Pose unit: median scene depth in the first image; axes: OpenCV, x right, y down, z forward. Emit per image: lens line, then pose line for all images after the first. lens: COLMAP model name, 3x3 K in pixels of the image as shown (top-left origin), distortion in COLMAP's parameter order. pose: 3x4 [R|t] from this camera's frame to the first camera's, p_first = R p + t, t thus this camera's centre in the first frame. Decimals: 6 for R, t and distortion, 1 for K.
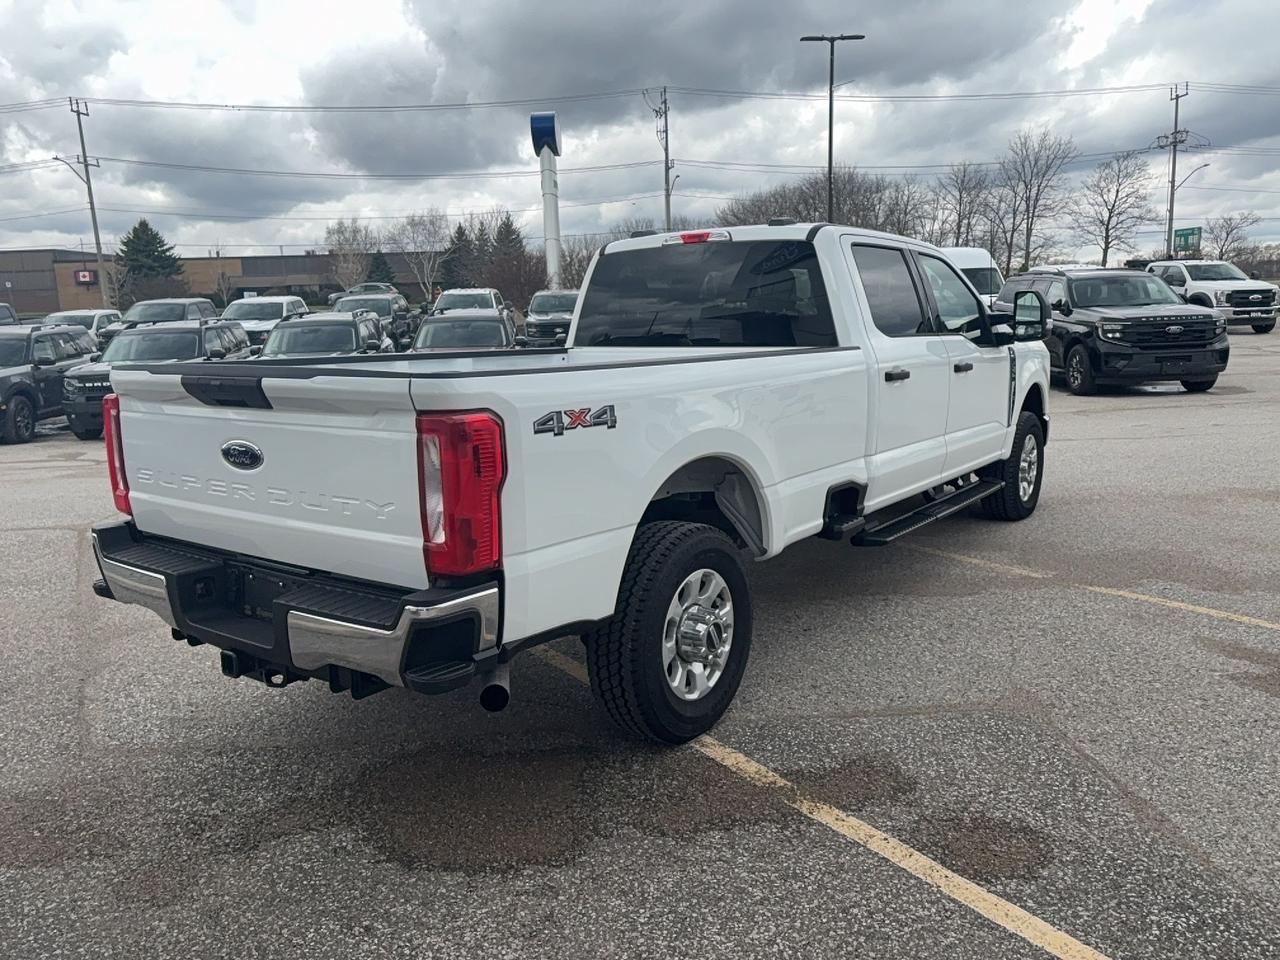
lens RADIAL K [[979.6, 0, 640.0], [0, 979.6, 480.0], [0, 0, 1]] dist [0.058361, -0.076977]
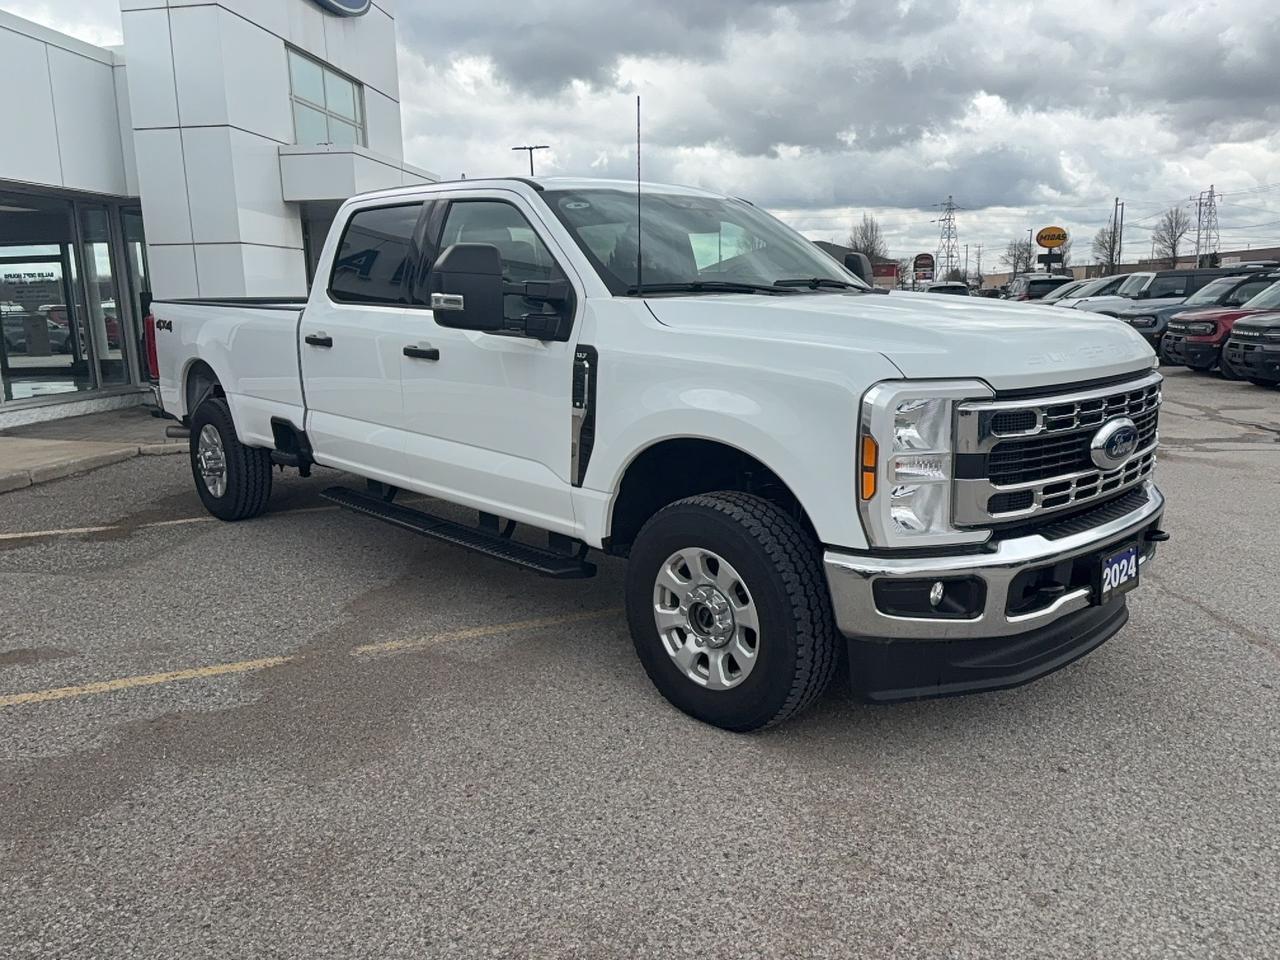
lens RADIAL K [[962.3, 0, 632.4], [0, 962.3, 476.2], [0, 0, 1]] dist [0.031588, -0.005766]
pose [[-0.178975, 0.207125, -0.961804, 1.167034], [-0.160569, 0.958332, 0.236256, -0.253610], [0.970663, 0.196720, -0.138259, 1.435213]]
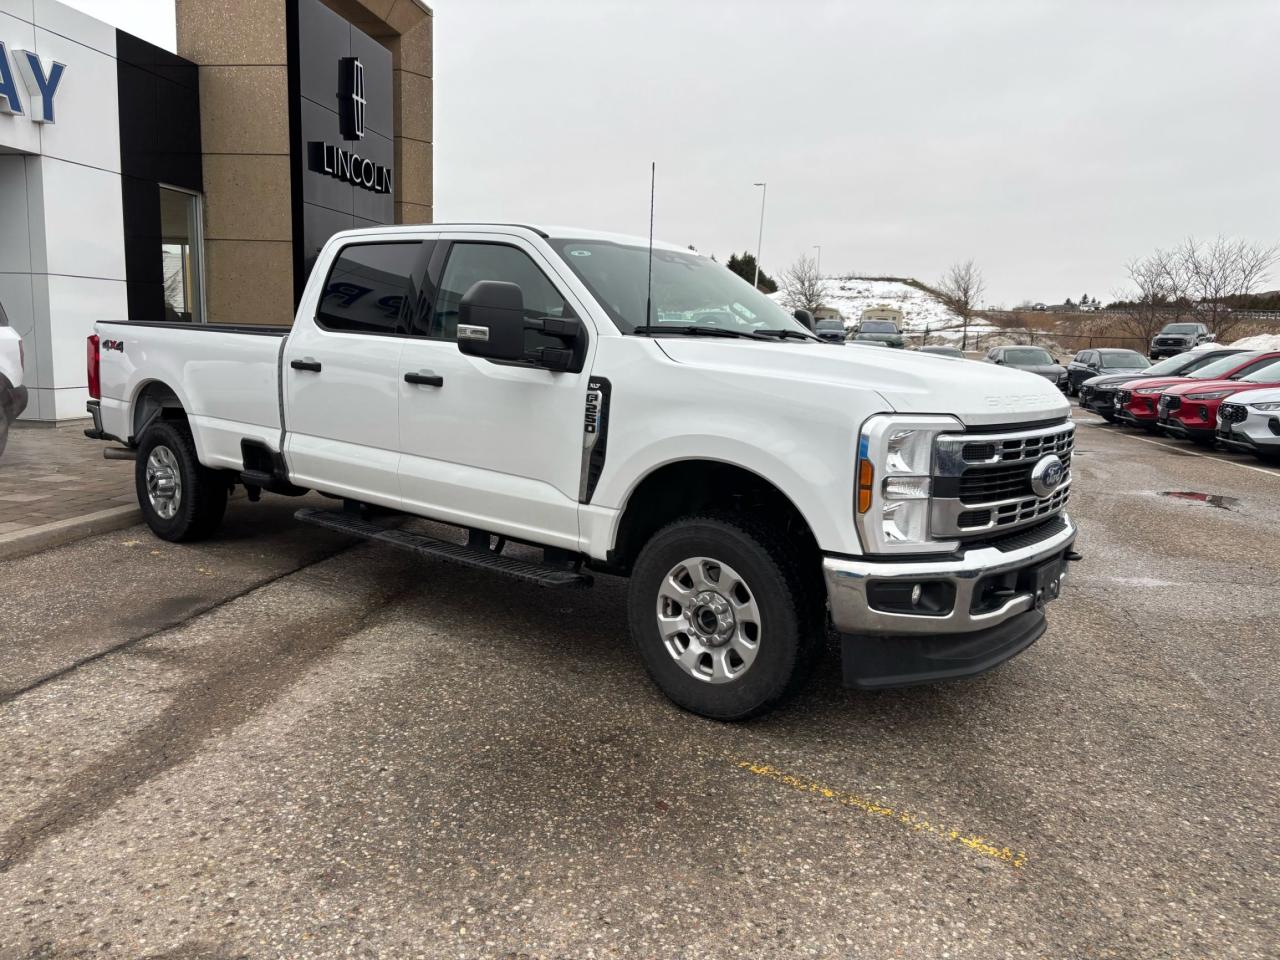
lens RADIAL K [[964.2, 0, 640.0], [0, 964.2, 480.0], [0, 0, 1]] dist [0.044127, -0.045010]
pose [[-0.048761, 0.157109, -0.986377, 1.264924], [-0.212337, 0.963347, 0.163938, -0.229318], [0.975979, 0.217438, -0.013614, 1.349610]]
